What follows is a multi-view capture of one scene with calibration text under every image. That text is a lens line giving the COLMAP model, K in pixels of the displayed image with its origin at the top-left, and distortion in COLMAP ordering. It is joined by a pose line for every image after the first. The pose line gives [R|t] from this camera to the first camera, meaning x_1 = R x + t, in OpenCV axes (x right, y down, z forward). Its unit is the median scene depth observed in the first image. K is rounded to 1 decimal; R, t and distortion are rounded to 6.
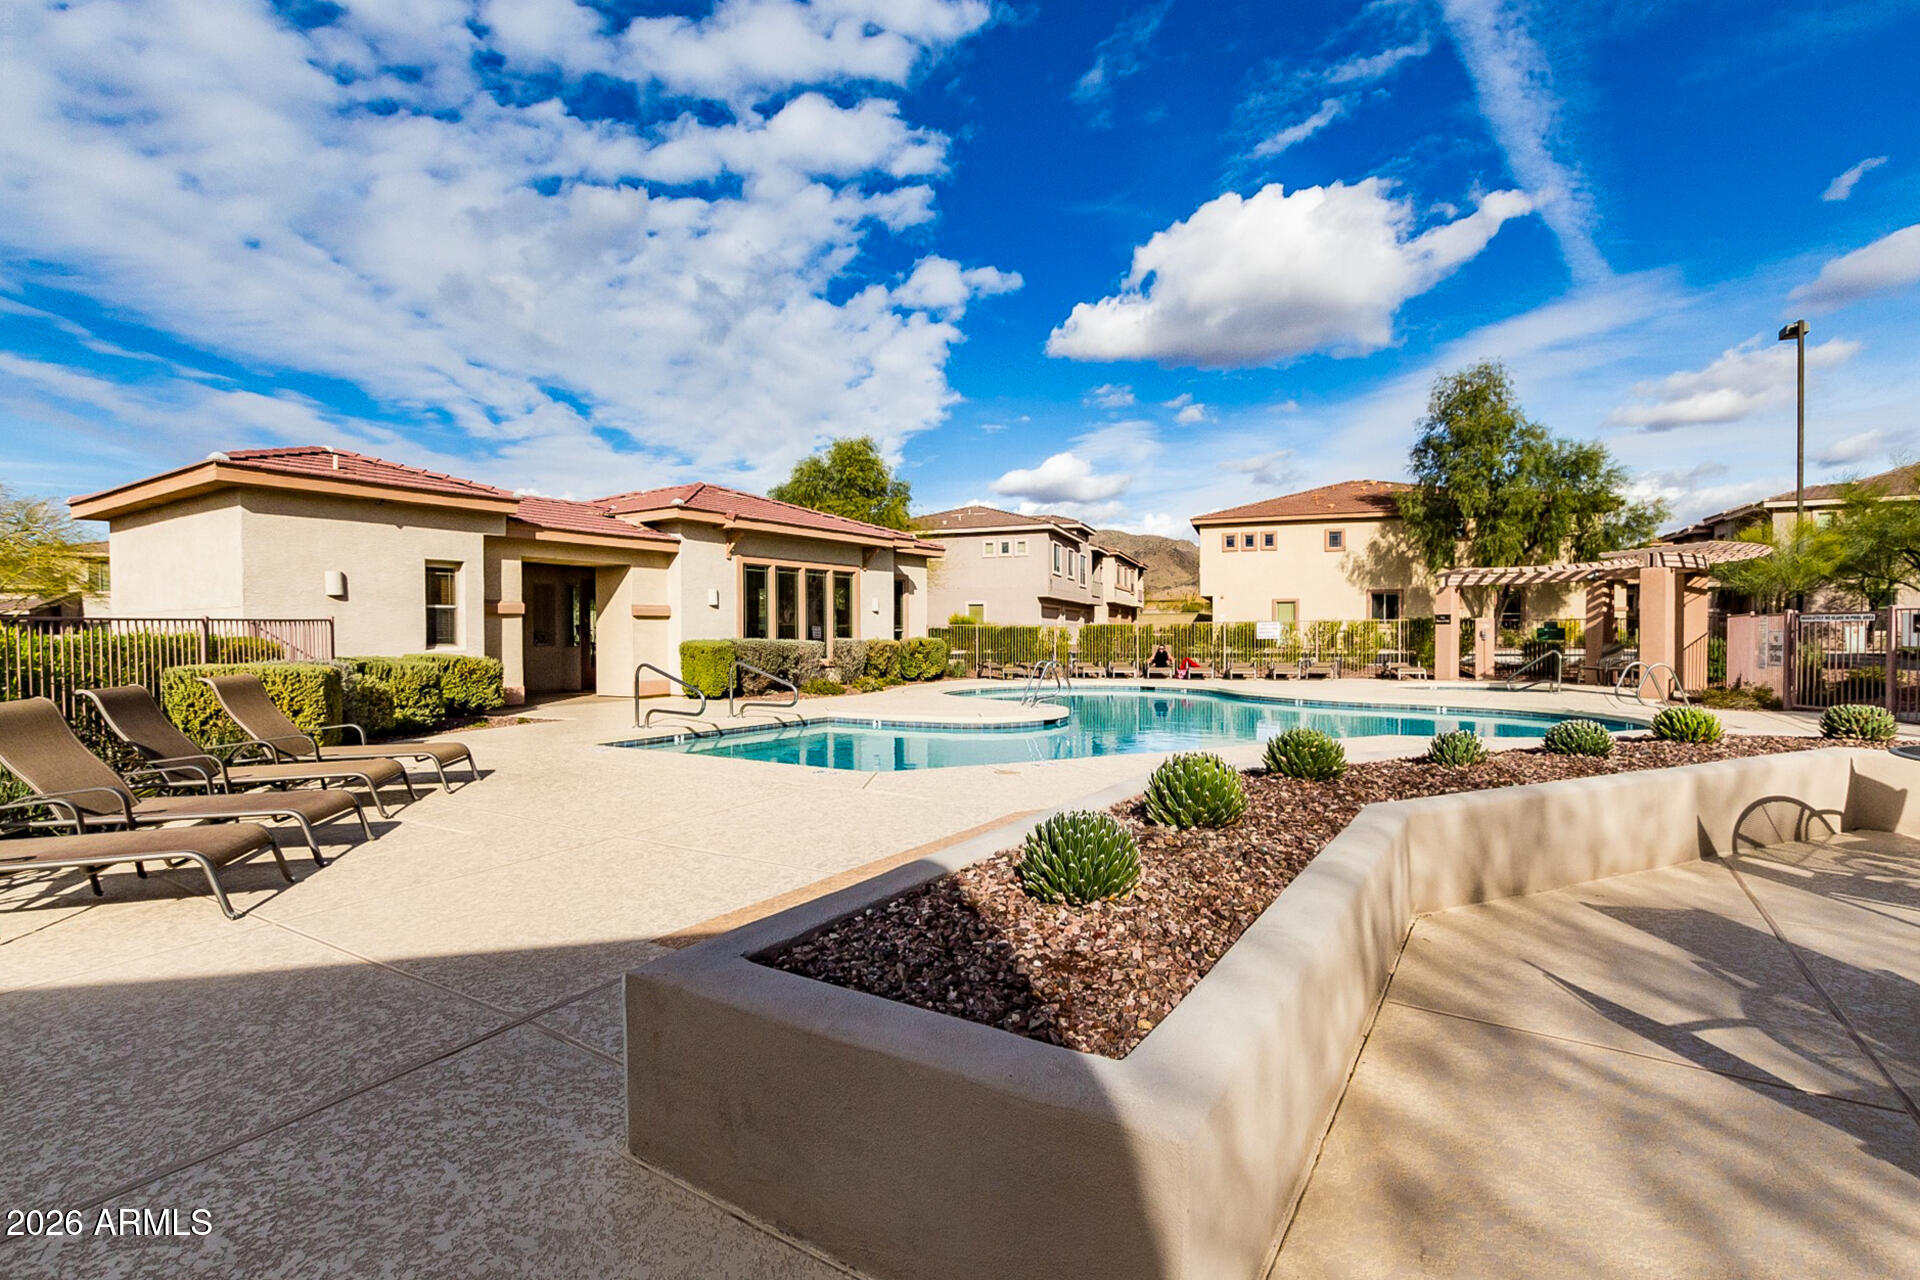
lens RADIAL K [[878.3, 0, 960.0], [0, 878.3, 640.0], [0, 0, 1]] dist [0.002036, 0.000322]
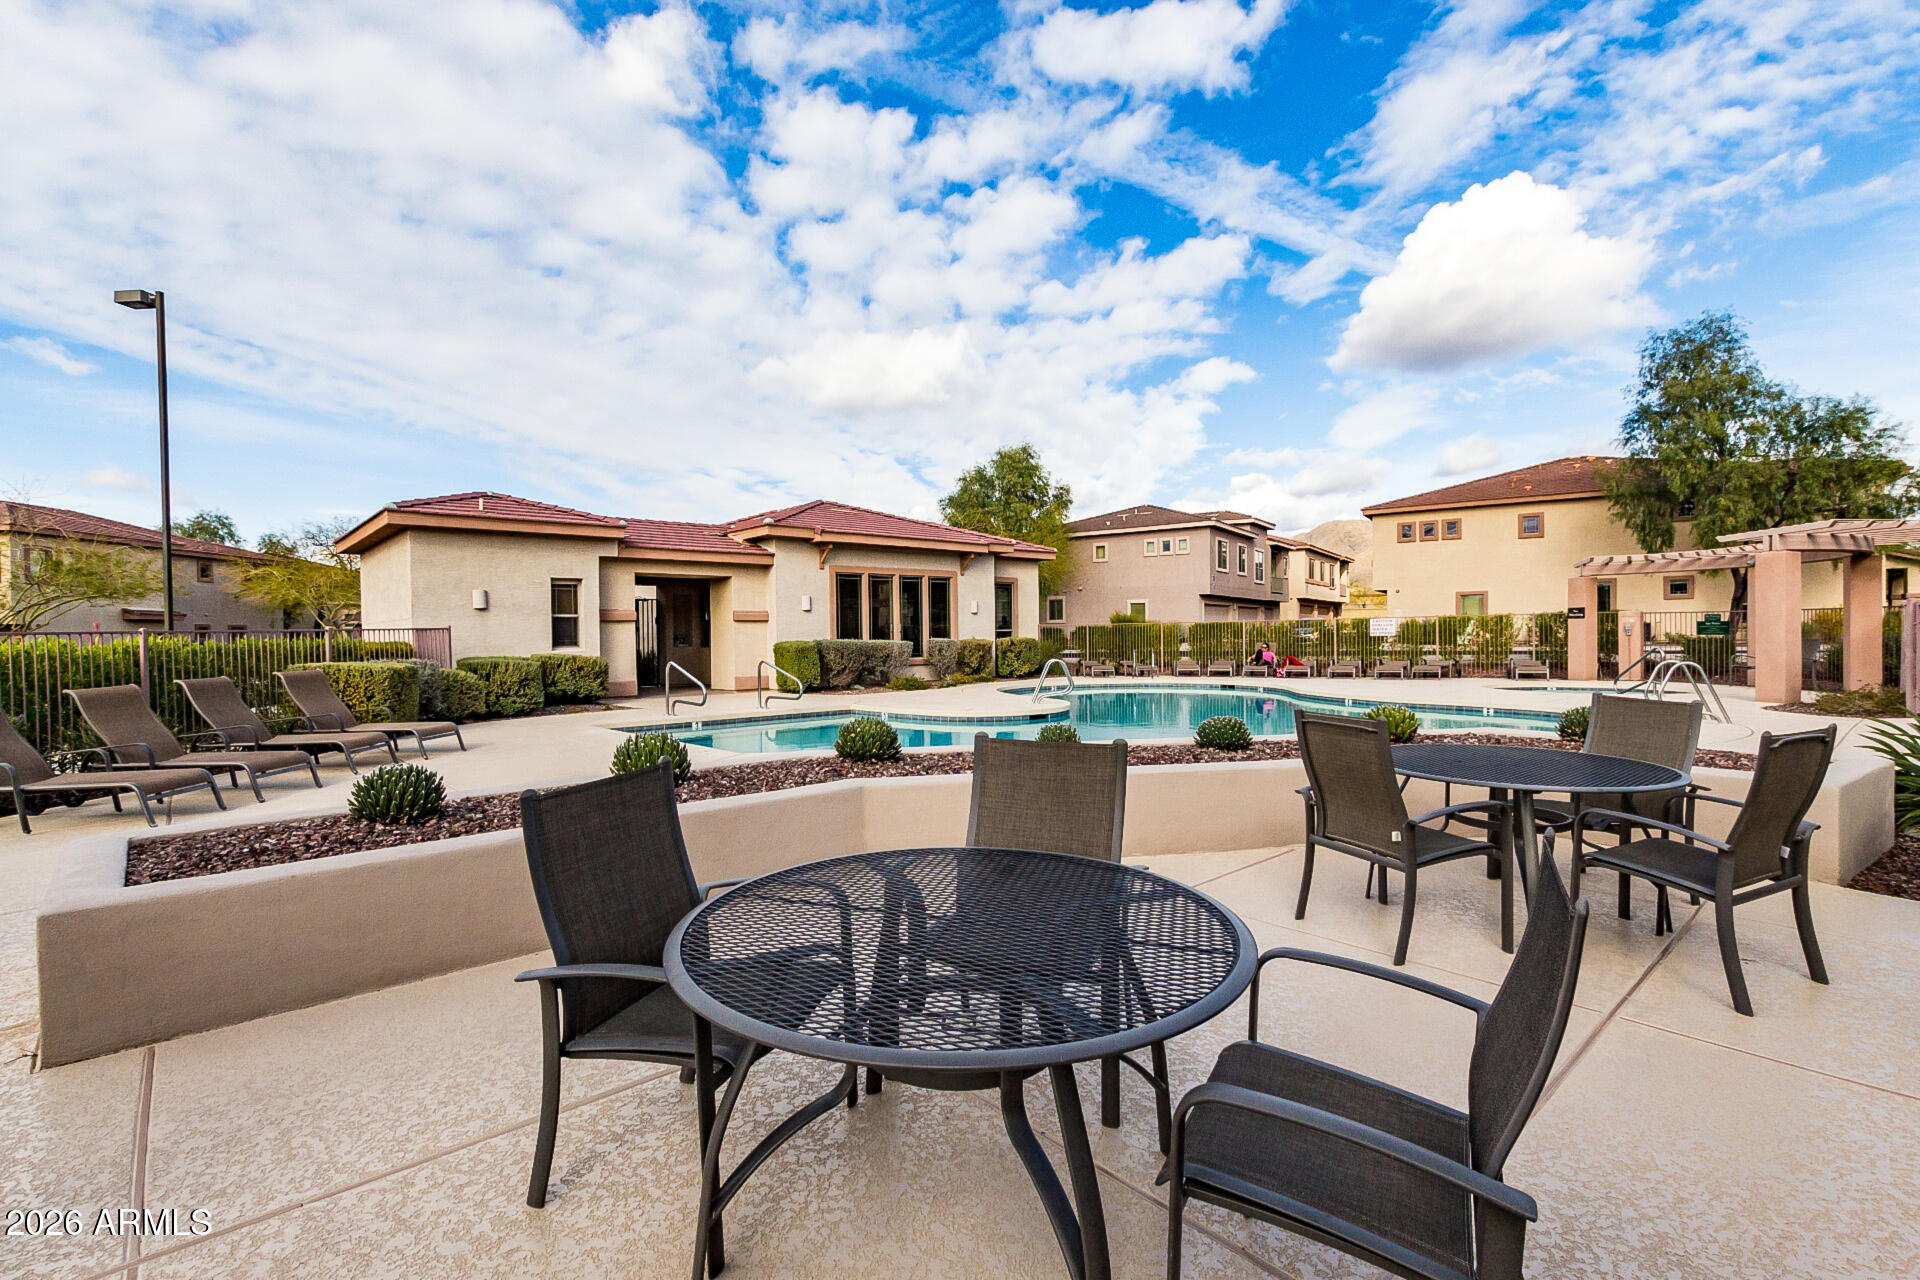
lens RADIAL K [[859.2, 0, 960.0], [0, 859.2, 640.0], [0, 0, 1]] dist [-0.001245, 0.000204]
pose [[0.966914, -0.005628, -0.255041, 0.171697], [0.006175, 0.999980, 0.001345, -0.001150], [0.255029, -0.002876, 0.966929, -0.017797]]
